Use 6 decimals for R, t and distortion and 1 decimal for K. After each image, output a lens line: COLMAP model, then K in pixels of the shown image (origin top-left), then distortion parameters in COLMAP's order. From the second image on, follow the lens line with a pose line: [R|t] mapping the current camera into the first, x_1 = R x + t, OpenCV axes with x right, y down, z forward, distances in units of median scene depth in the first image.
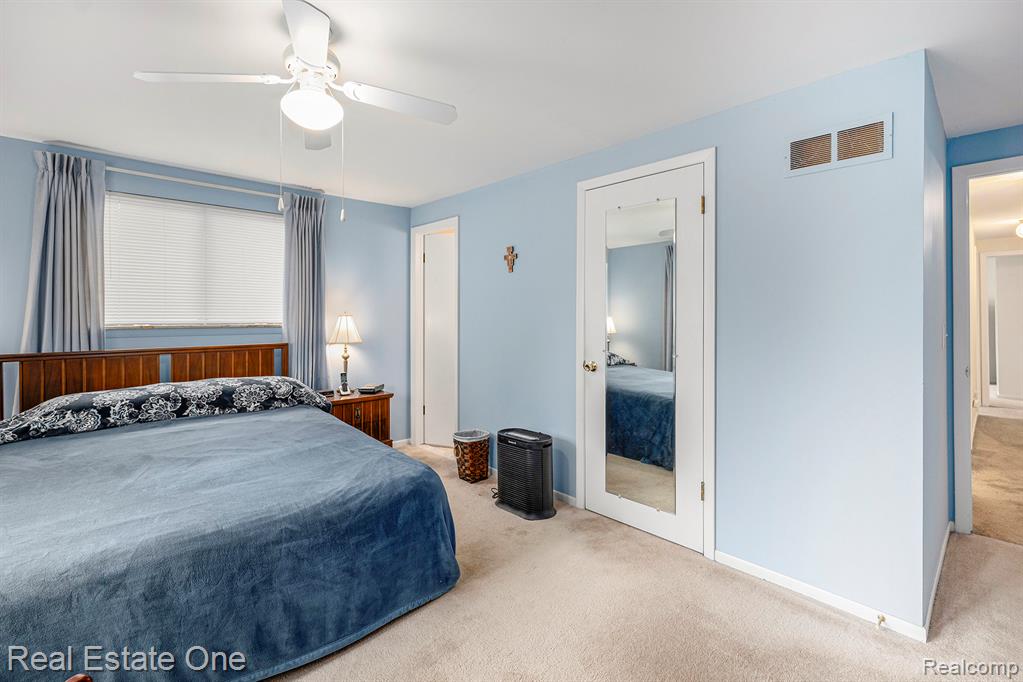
lens RADIAL K [[455.4, 0, 517.8], [0, 455.4, 316.3], [0, 0, 1]] dist [0.001276, 0.000019]
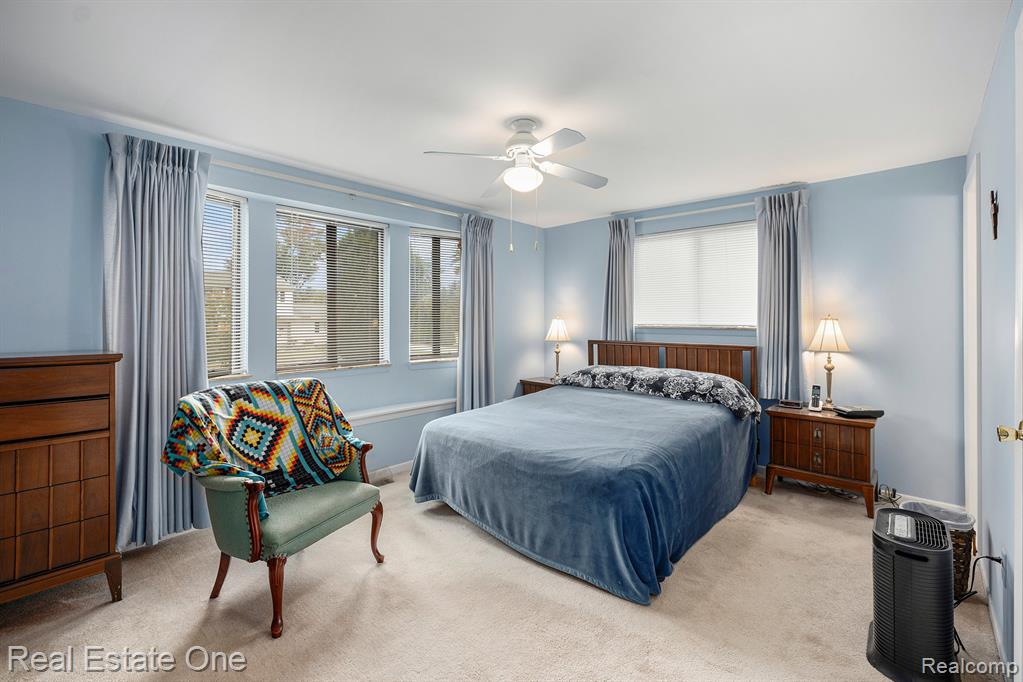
lens RADIAL K [[455.4, 0, 517.8], [0, 455.4, 316.3], [0, 0, 1]] dist [0.001276, 0.000019]
pose [[0.091474, -0.009148, -0.995765, 0.564424], [-0.006279, 0.999933, -0.009763, 0.007338], [0.995788, 0.007145, 0.091411, 0.476384]]
